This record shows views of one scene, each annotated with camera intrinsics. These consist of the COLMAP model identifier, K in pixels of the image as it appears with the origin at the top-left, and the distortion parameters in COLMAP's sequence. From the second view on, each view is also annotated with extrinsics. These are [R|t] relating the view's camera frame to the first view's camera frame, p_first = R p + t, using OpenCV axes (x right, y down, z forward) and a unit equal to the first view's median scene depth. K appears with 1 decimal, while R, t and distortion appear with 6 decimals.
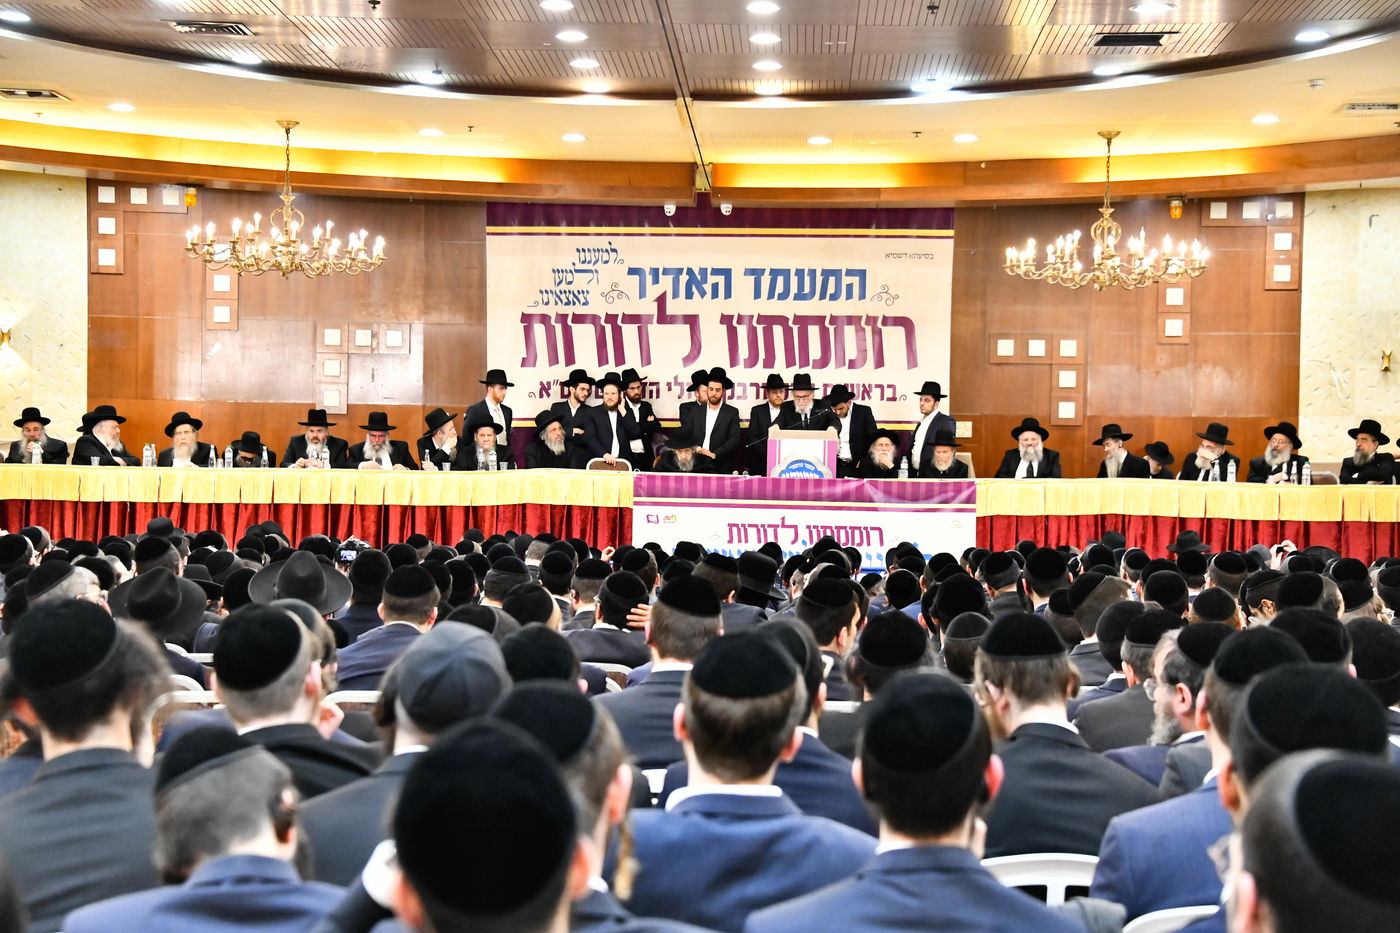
lens RADIAL K [[3027.6, 0, 693.8], [0, 3027.6, 491.1], [0, 0, 1]] dist [0.600781, 0.199206]
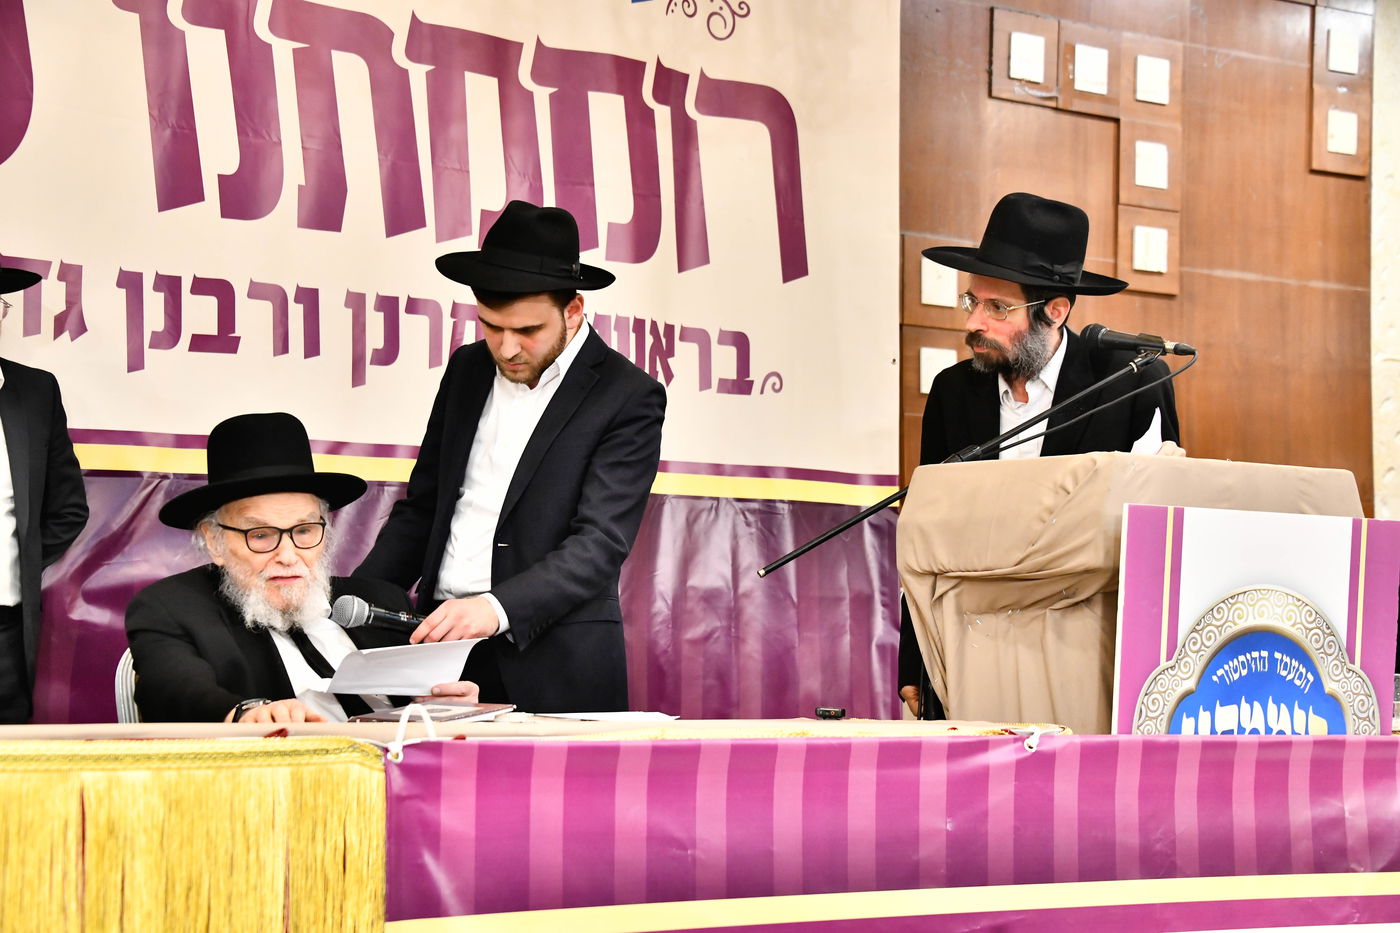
lens RADIAL K [[2402.6, 0, 693.2], [0, 2402.6, 487.8], [0, 0, 1]] dist [0.395743, 0.202544]
pose [[0.787021, 0.027522, 0.616312, -0.069513], [0.003408, 0.998795, -0.048954, -0.010719], [-0.616917, 0.040628, 0.785979, 0.832840]]
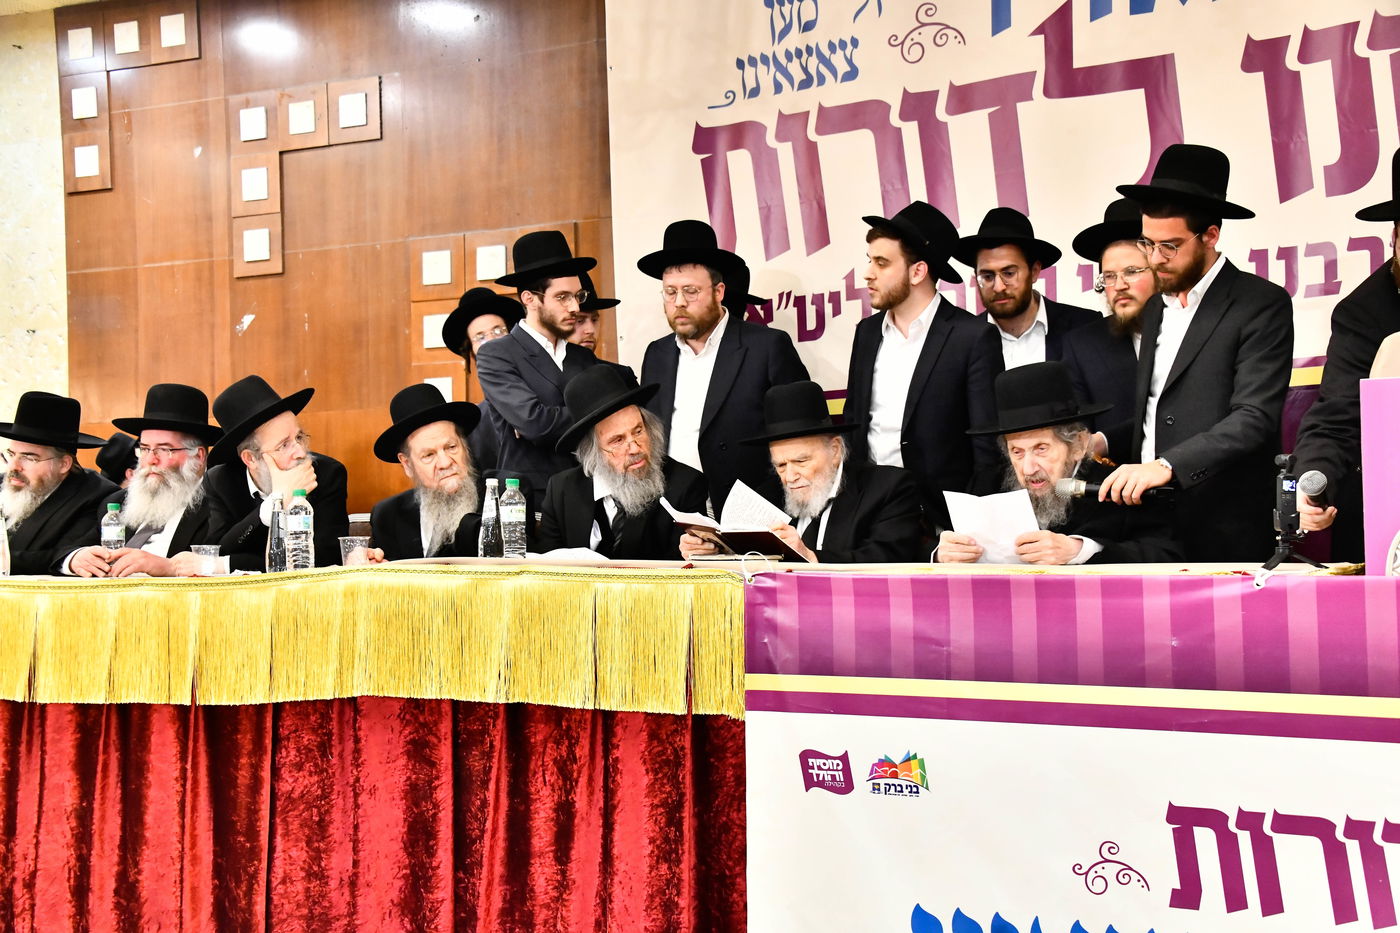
lens RADIAL K [[1677.3, 0, 708.1], [0, 1677.3, 491.1], [0, 0, 1]] dist [0.064115, 0.377321]
pose [[0.918803, -0.043012, -0.392366, 0.026121], [0.039305, 0.999074, -0.017482, -0.009021], [0.392755, 0.000640, 0.919643, 0.808654]]
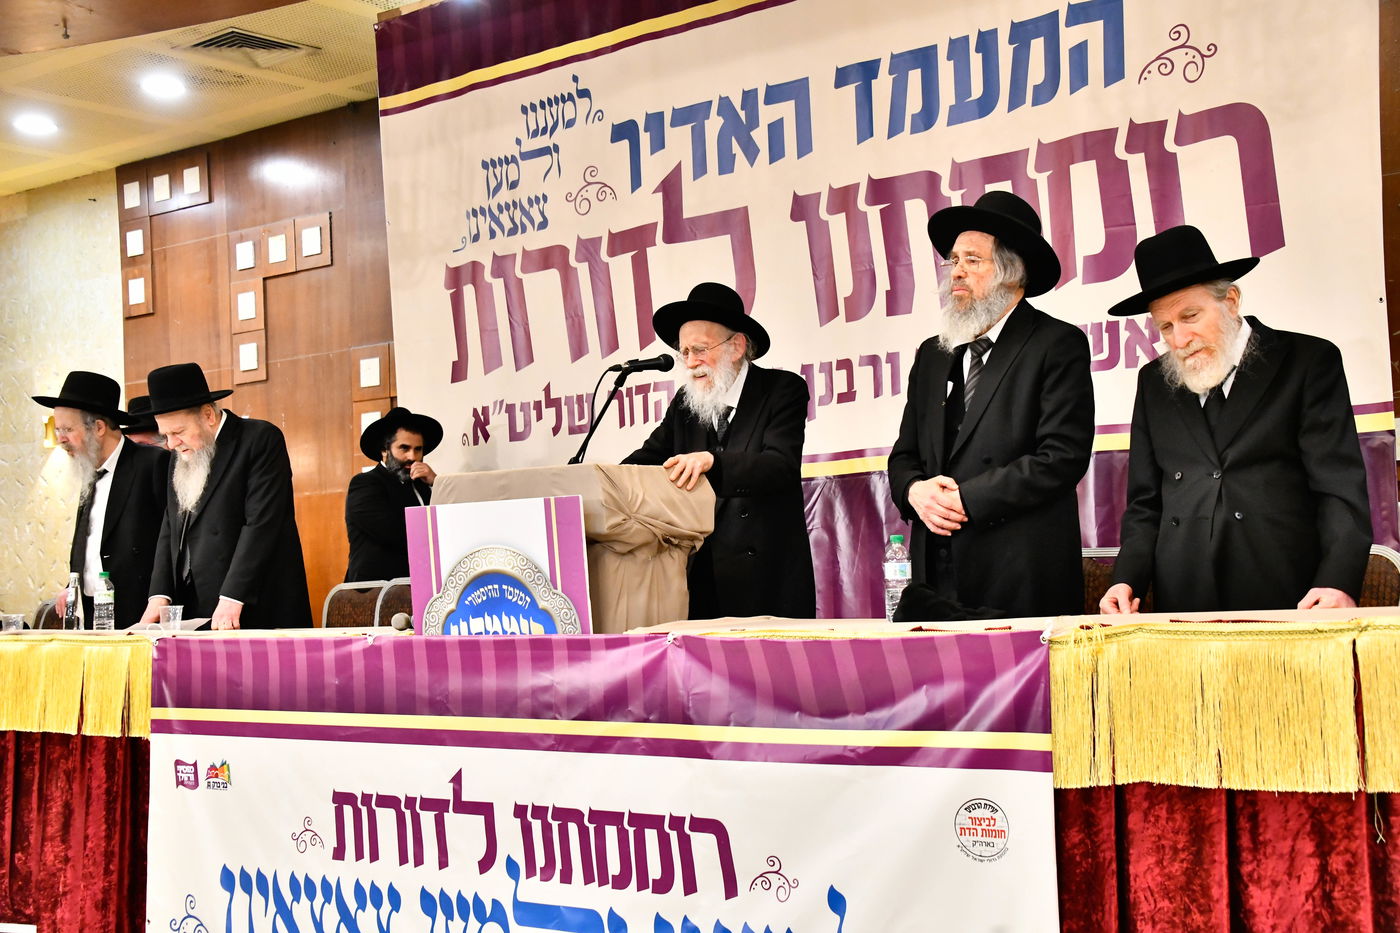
lens RADIAL K [[1837.1, 0, 701.6], [0, 1837.1, 485.9], [0, 0, 1]] dist [0.181089, 0.103341]
pose [[0.798043, -0.076464, -0.597730, 0.142595], [0.053628, 0.996993, -0.055938, -0.007068], [0.600209, 0.012586, 0.799744, 0.798641]]
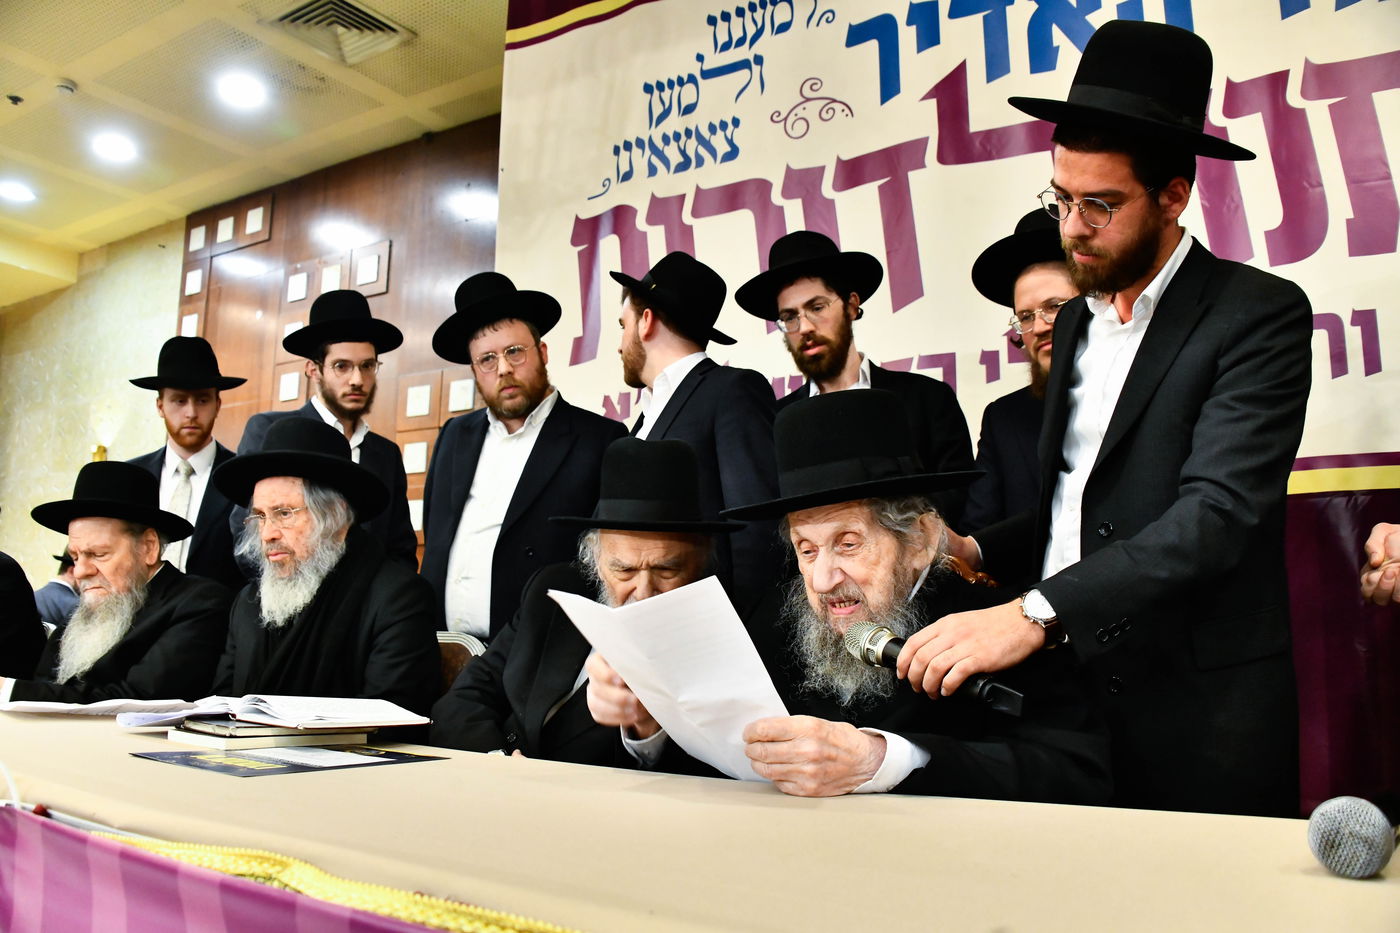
lens RADIAL K [[1102.0, 0, 704.5], [0, 1102.0, 490.5], [0, 0, 1]] dist [-0.144768, 0.070873]
pose [[0.881460, -0.065487, -0.467696, 0.015119], [0.001126, 0.990628, -0.136584, -0.009276], [0.472257, 0.119867, 0.873273, 0.900614]]
